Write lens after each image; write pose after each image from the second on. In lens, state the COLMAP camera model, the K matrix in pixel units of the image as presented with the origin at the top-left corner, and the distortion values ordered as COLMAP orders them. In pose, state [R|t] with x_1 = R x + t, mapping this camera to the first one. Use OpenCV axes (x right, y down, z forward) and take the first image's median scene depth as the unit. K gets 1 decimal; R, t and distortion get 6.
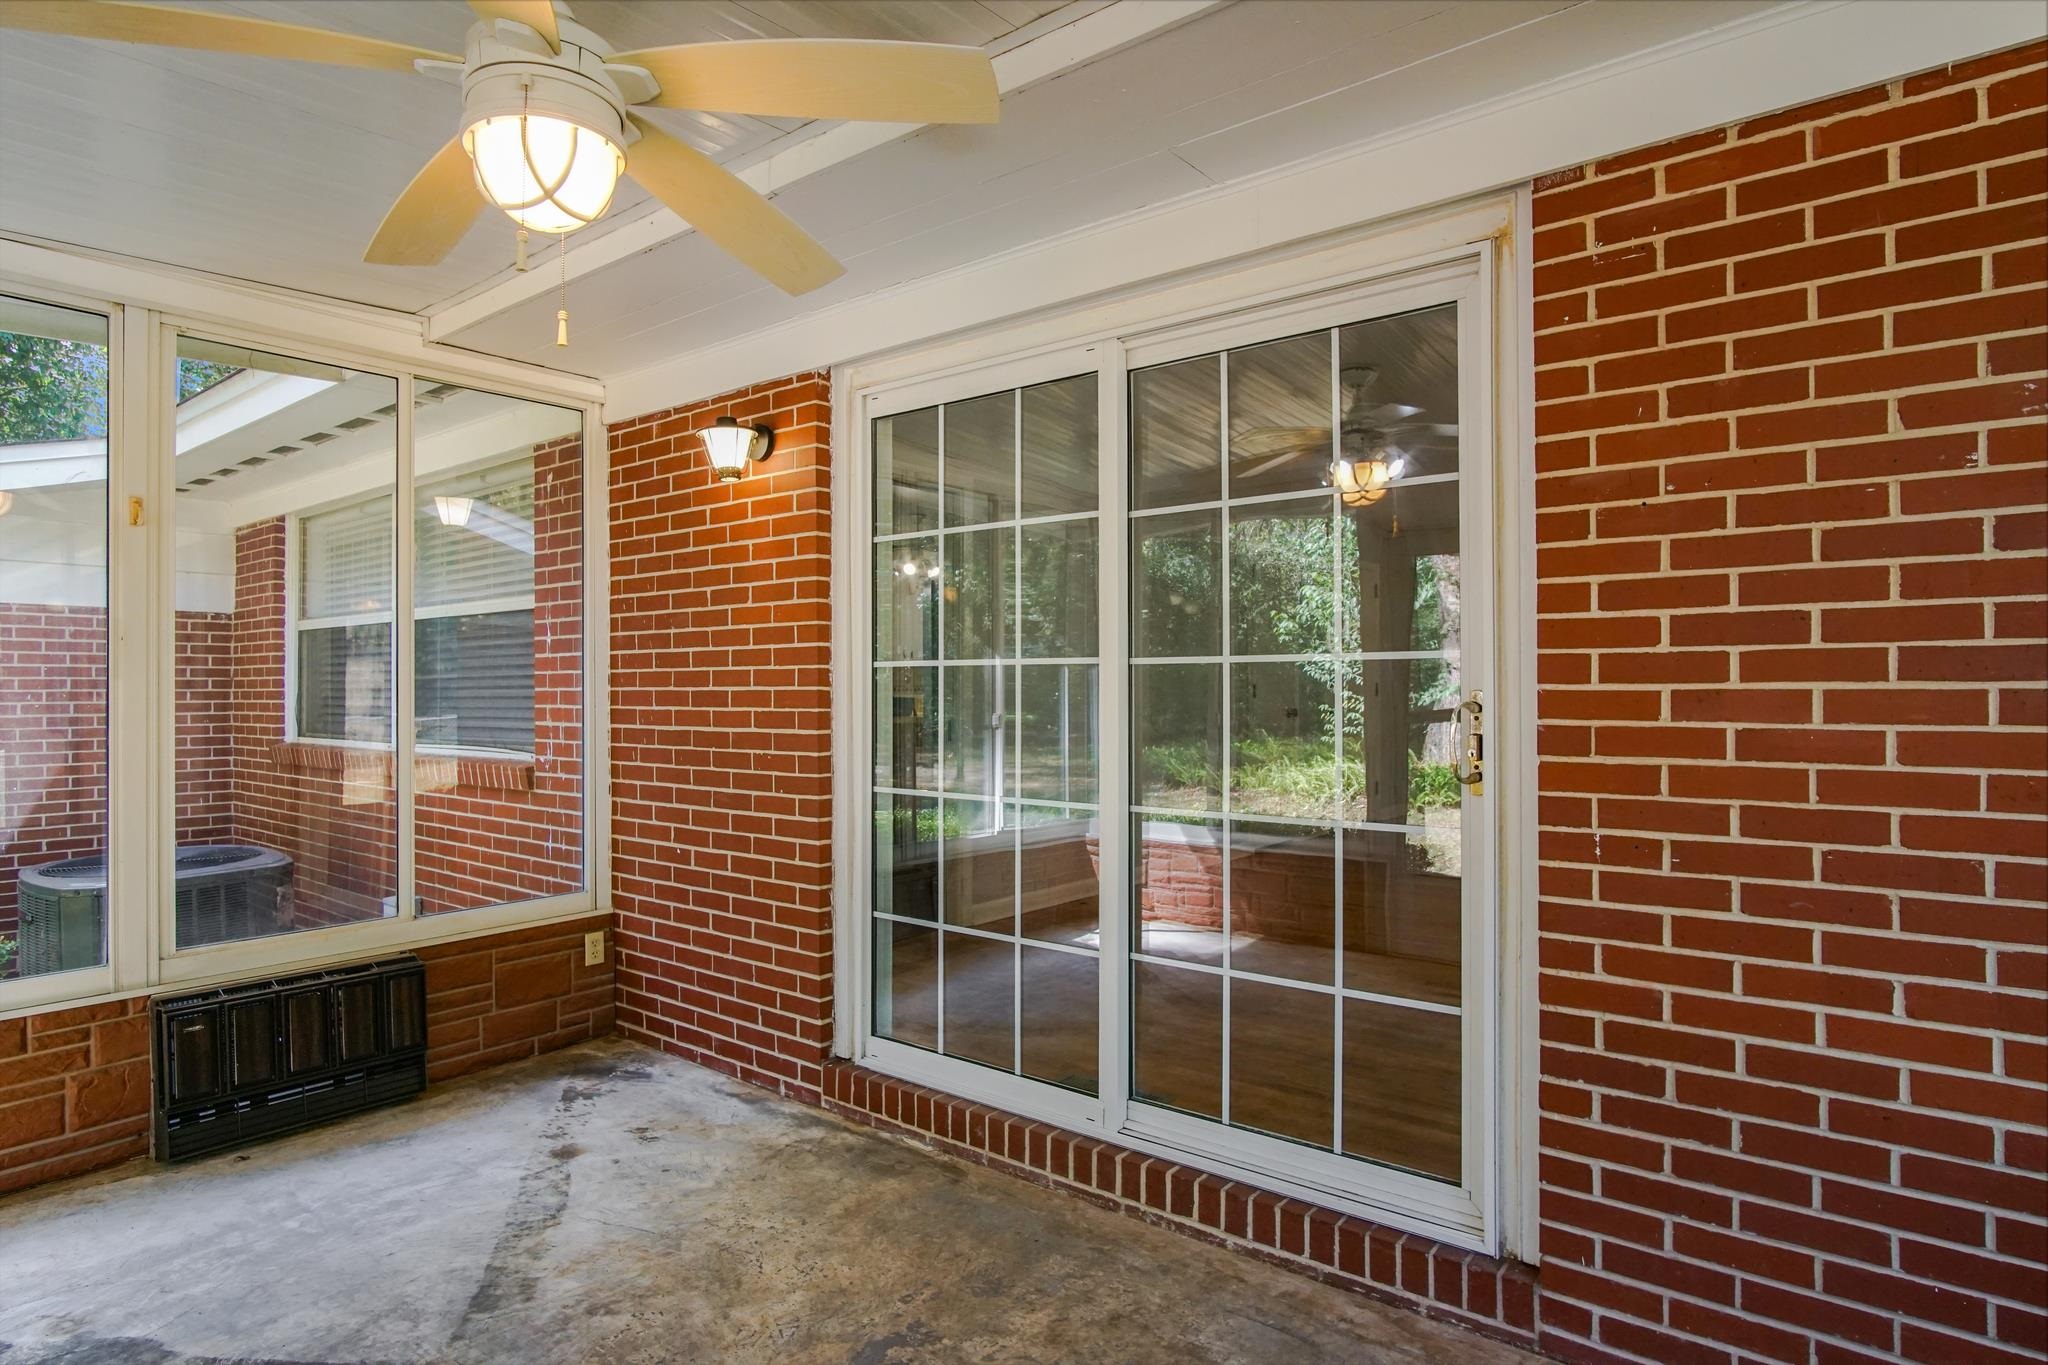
lens RADIAL K [[1117.2, 0, 1030.7], [0, 1117.2, 680.5], [0, 0, 1]] dist [-0.017738, 0.007444]
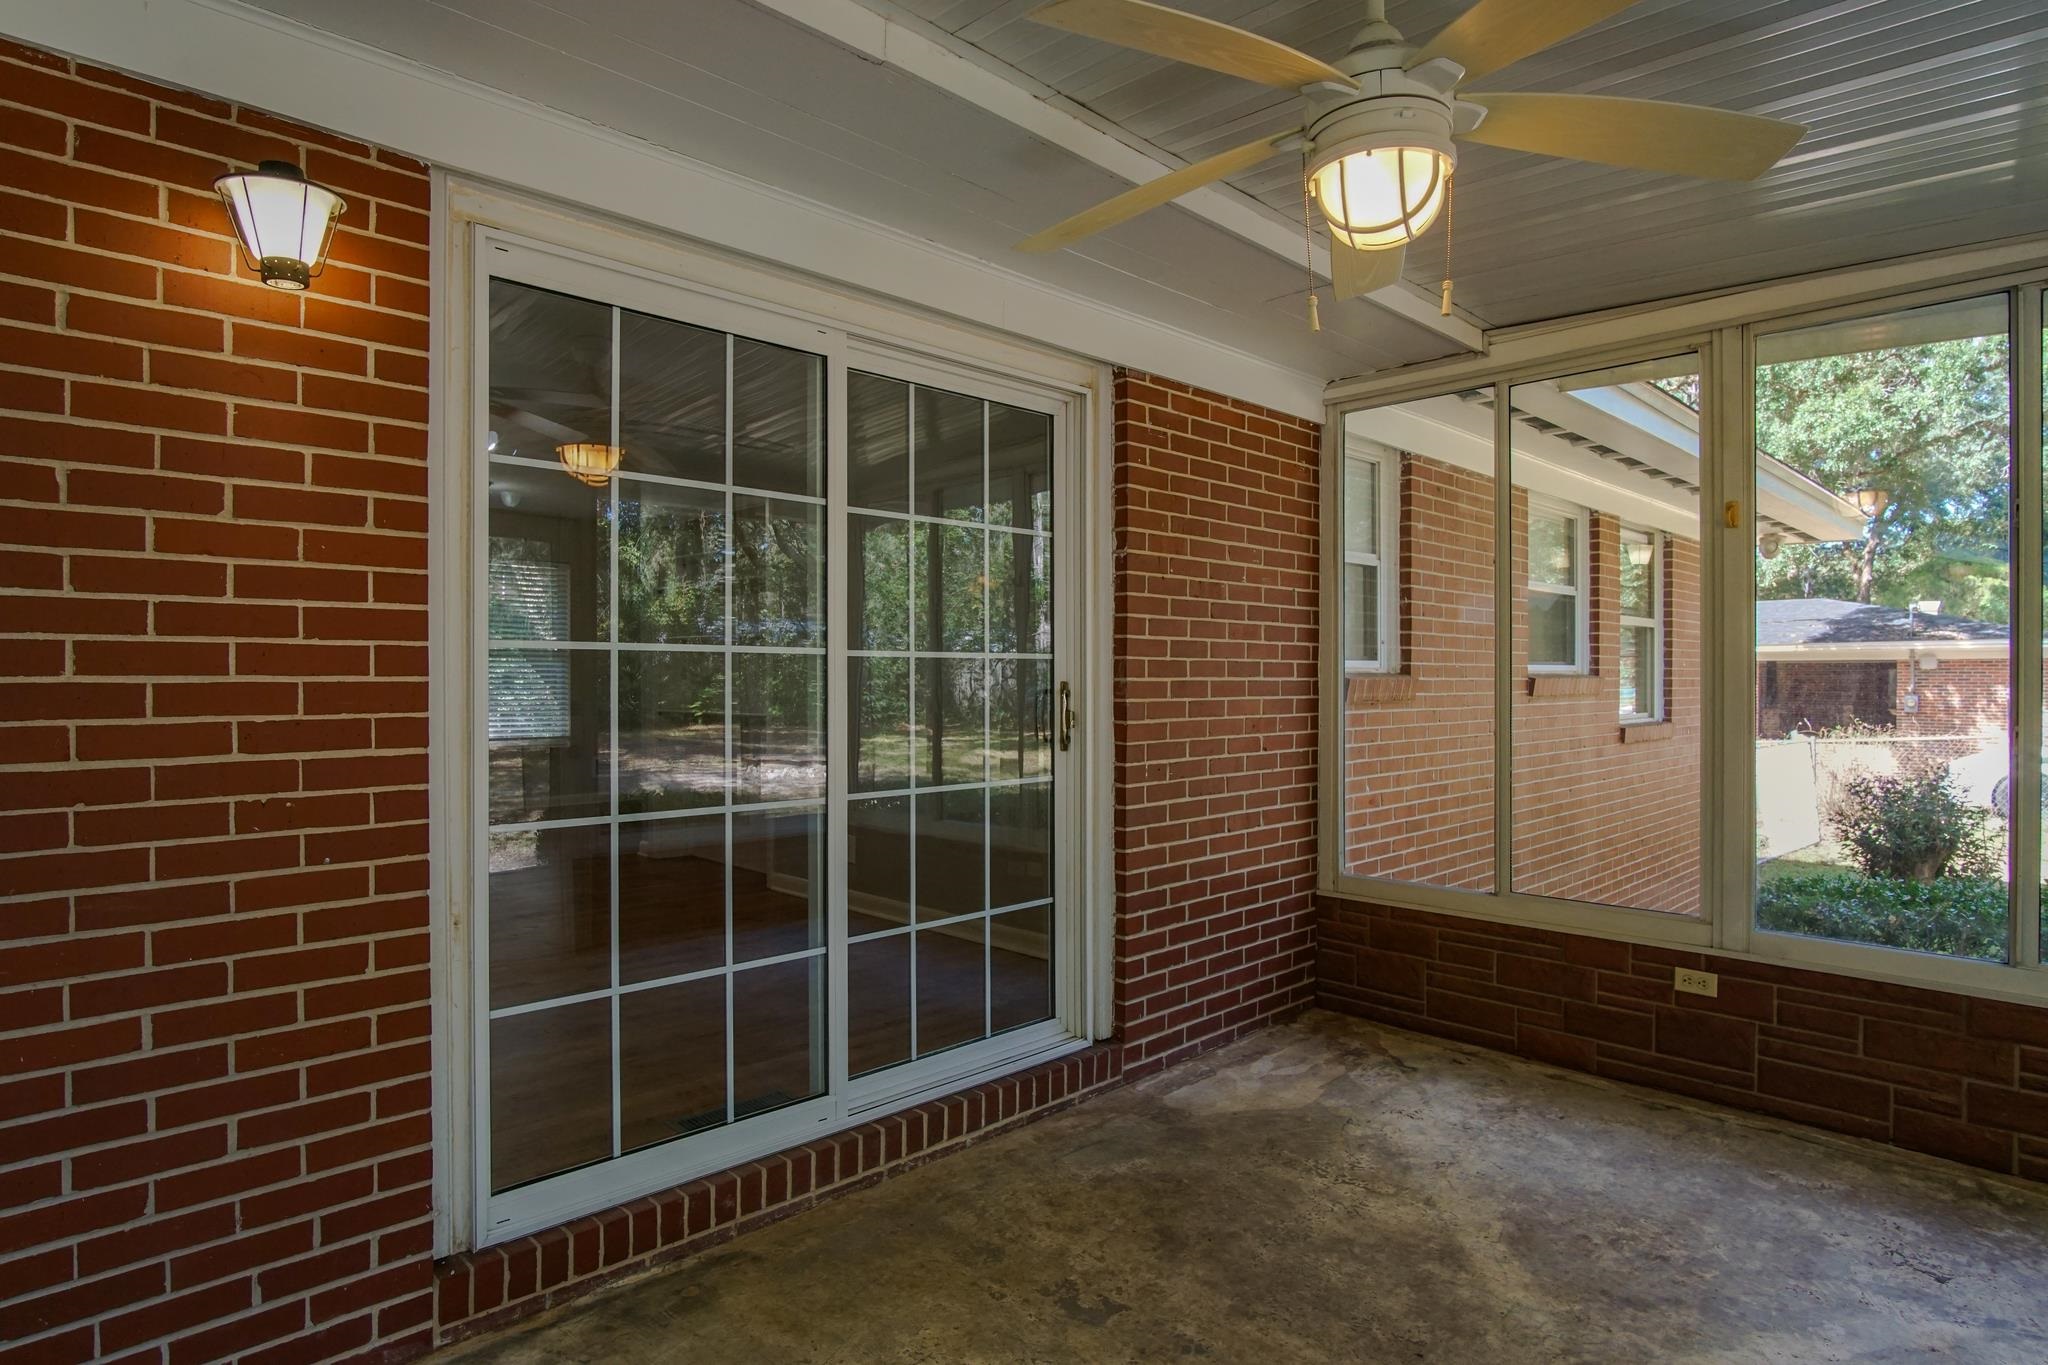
lens RADIAL K [[1117.2, 0, 1029.9], [0, 1117.2, 683.9], [0, 0, 1]] dist [-0.017738, 0.007444]
pose [[0.127934, -0.002972, 0.991778, -0.939567], [-0.008598, 0.999955, 0.004106, 0.005074], [-0.991745, -0.009053, 0.127903, 0.732199]]
